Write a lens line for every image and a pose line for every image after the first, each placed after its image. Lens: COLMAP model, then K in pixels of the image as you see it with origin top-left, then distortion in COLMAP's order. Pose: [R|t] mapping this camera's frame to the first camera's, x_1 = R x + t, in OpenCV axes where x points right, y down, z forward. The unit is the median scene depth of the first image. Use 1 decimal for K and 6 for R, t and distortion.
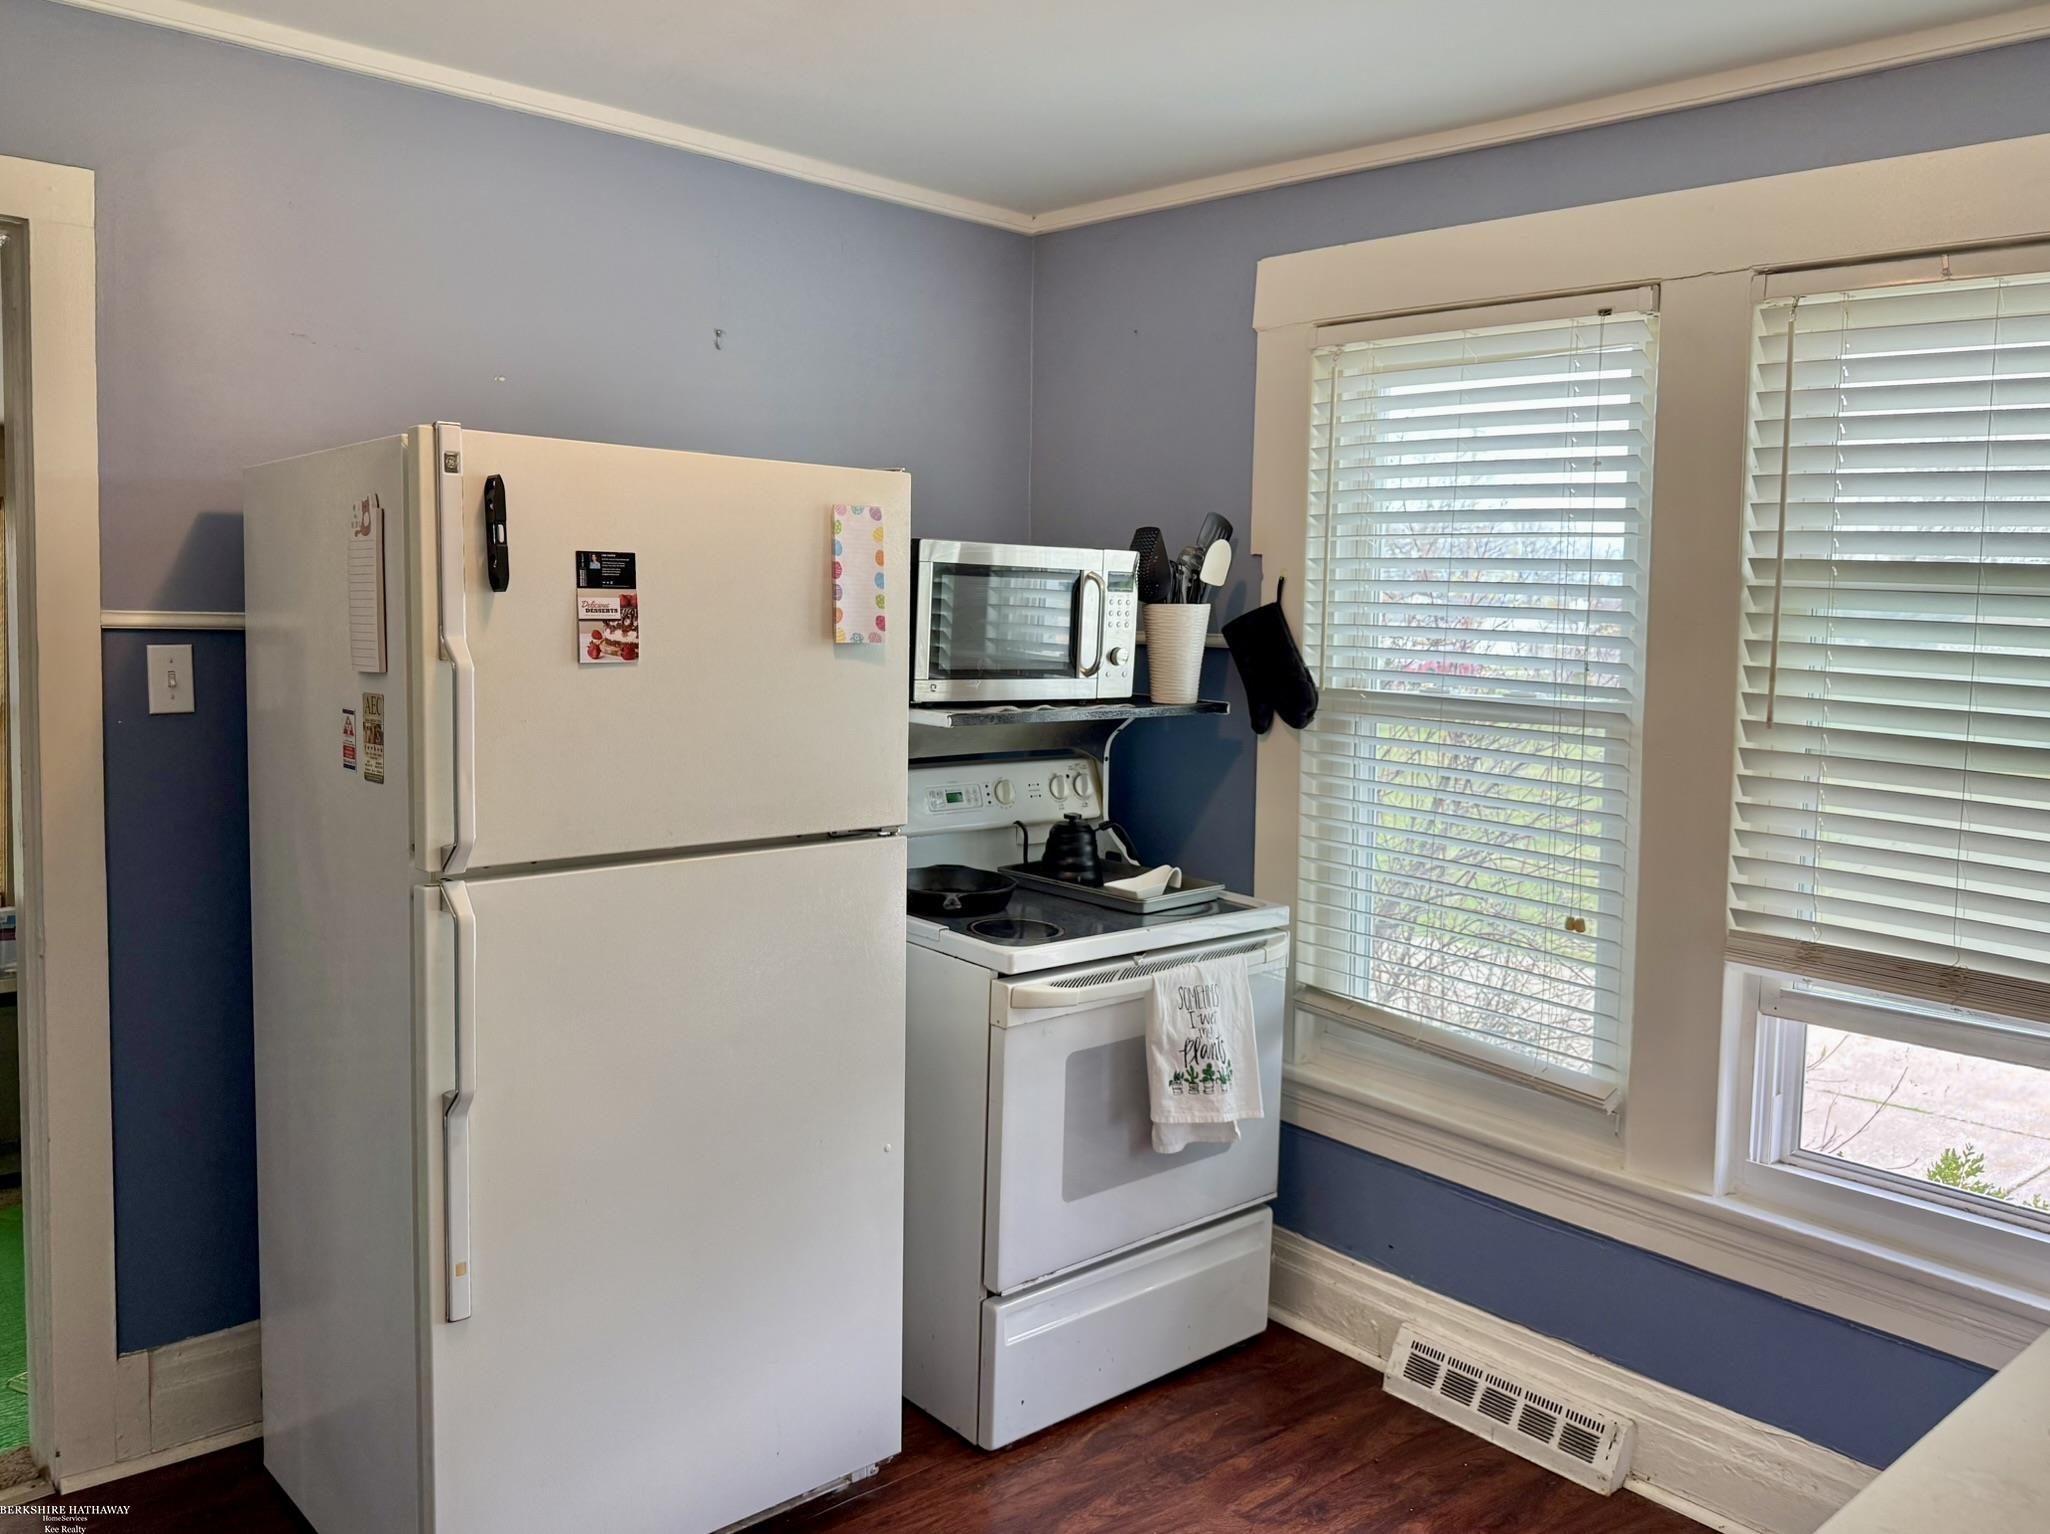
lens RADIAL K [[1588.3, 0, 961.0], [0, 1588.3, 734.5], [0, 0, 1]] dist [0.149510, -0.282353]
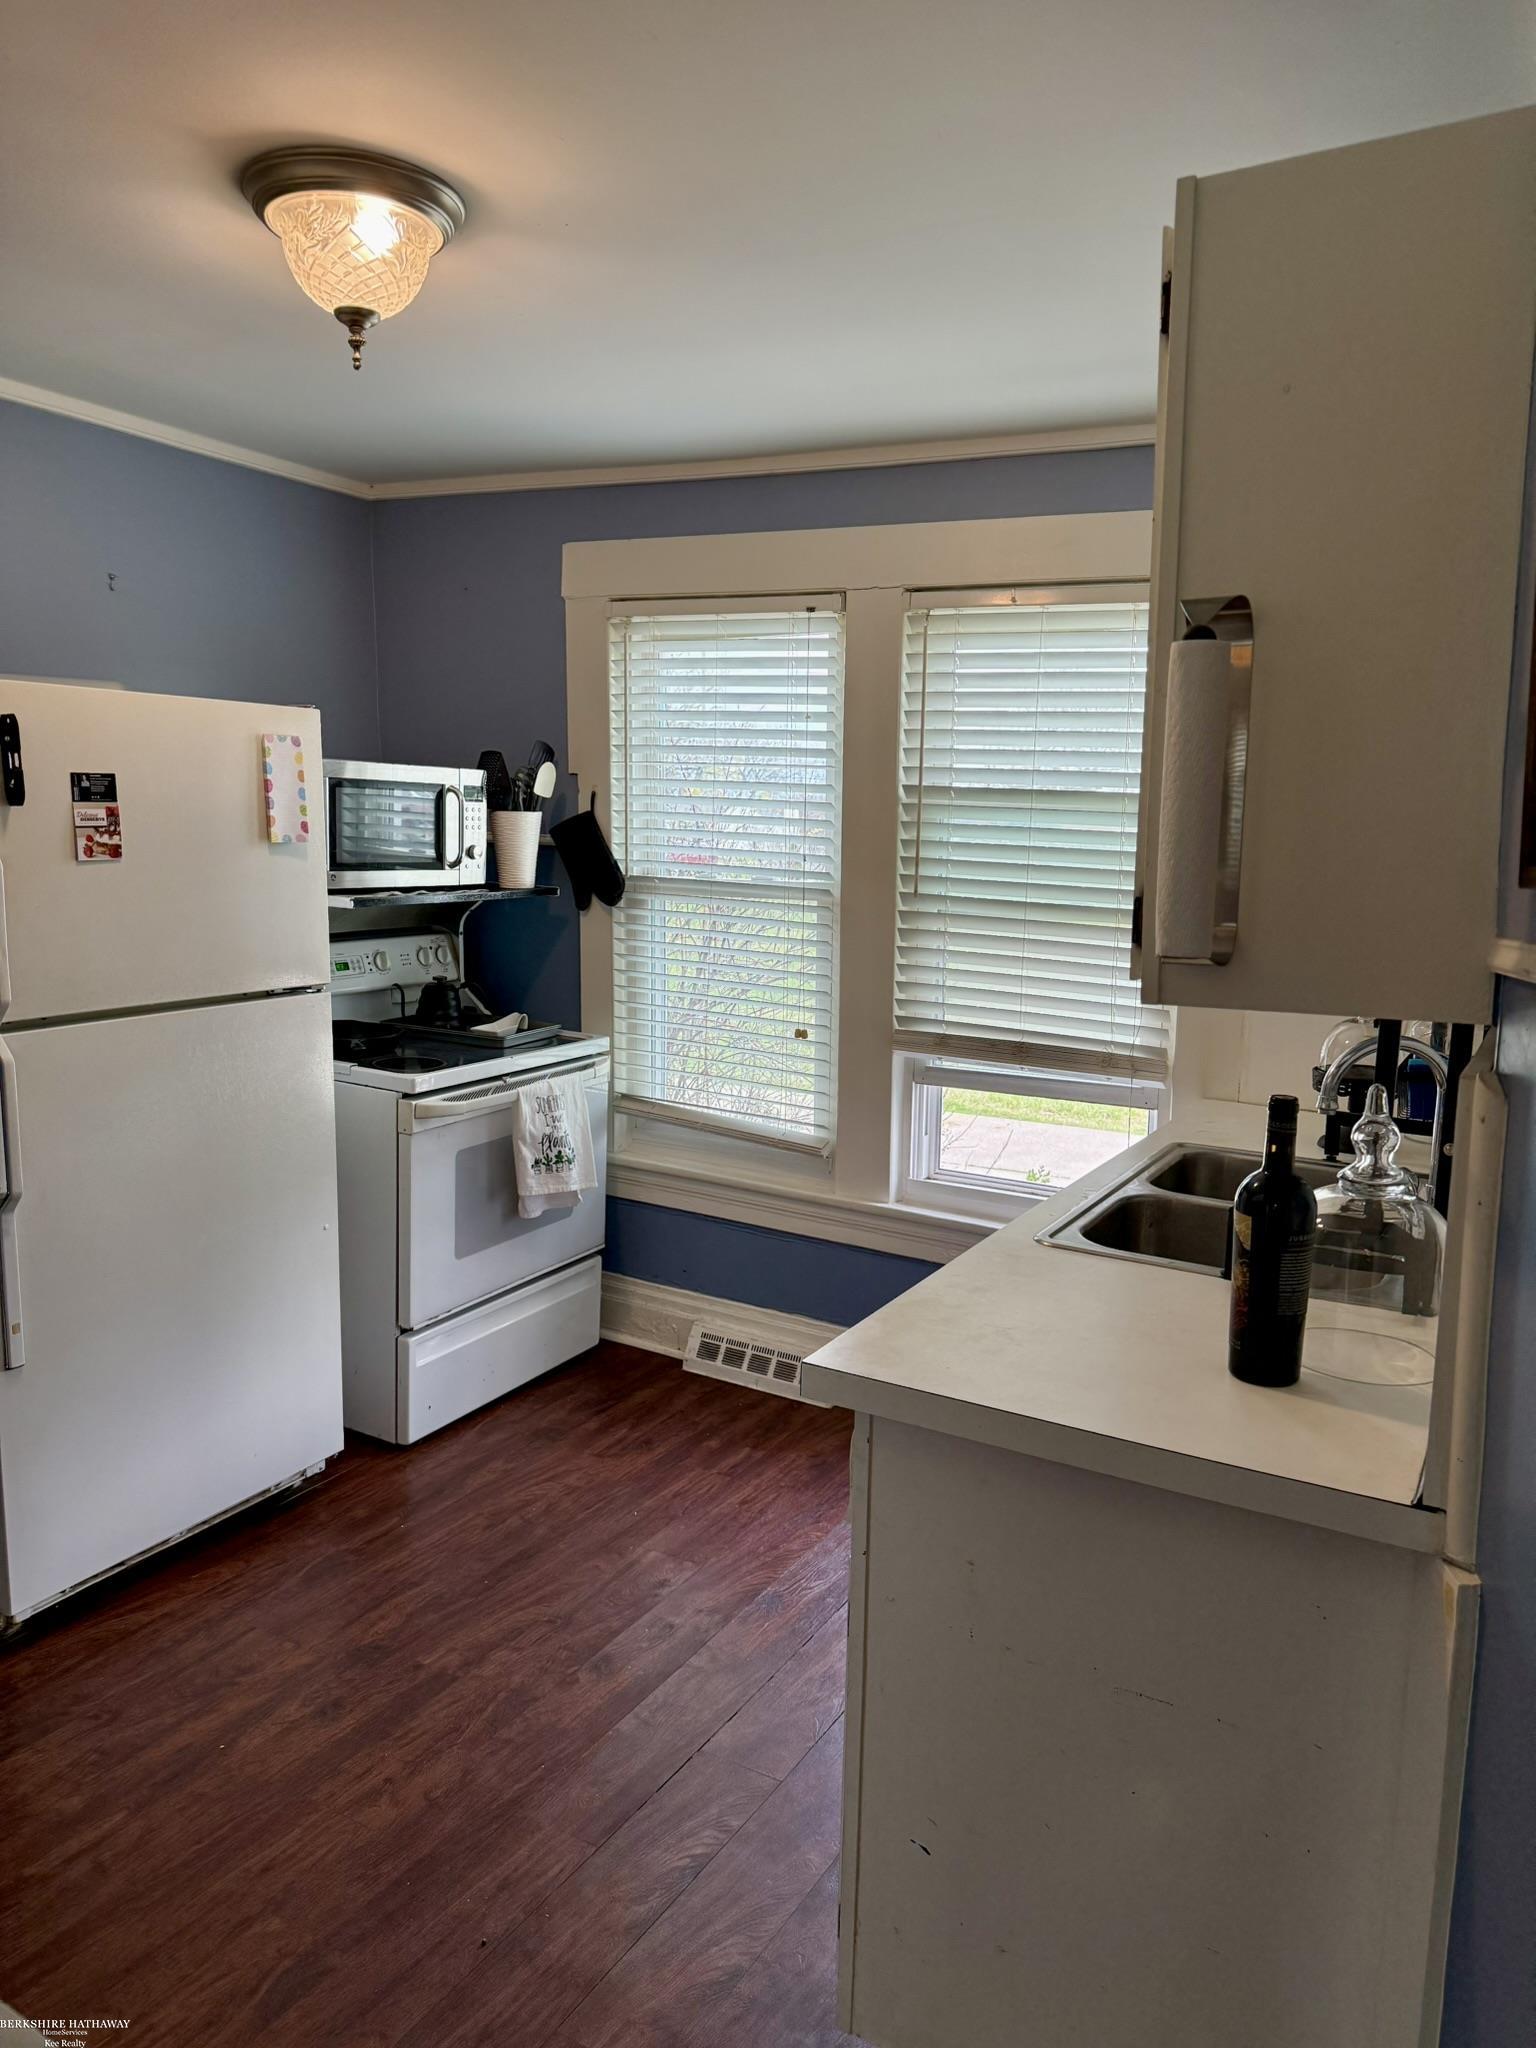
lens RADIAL K [[1466.6, 0, 768.0], [0, 1466.6, 1024.0], [0, 0, 1]] dist [0.128310, -0.181637]
pose [[0.939795, -0.049230, 0.338175, -0.101168], [0.025701, 0.996949, 0.073709, 0.008903], [-0.340772, -0.060580, 0.938192, -0.245127]]
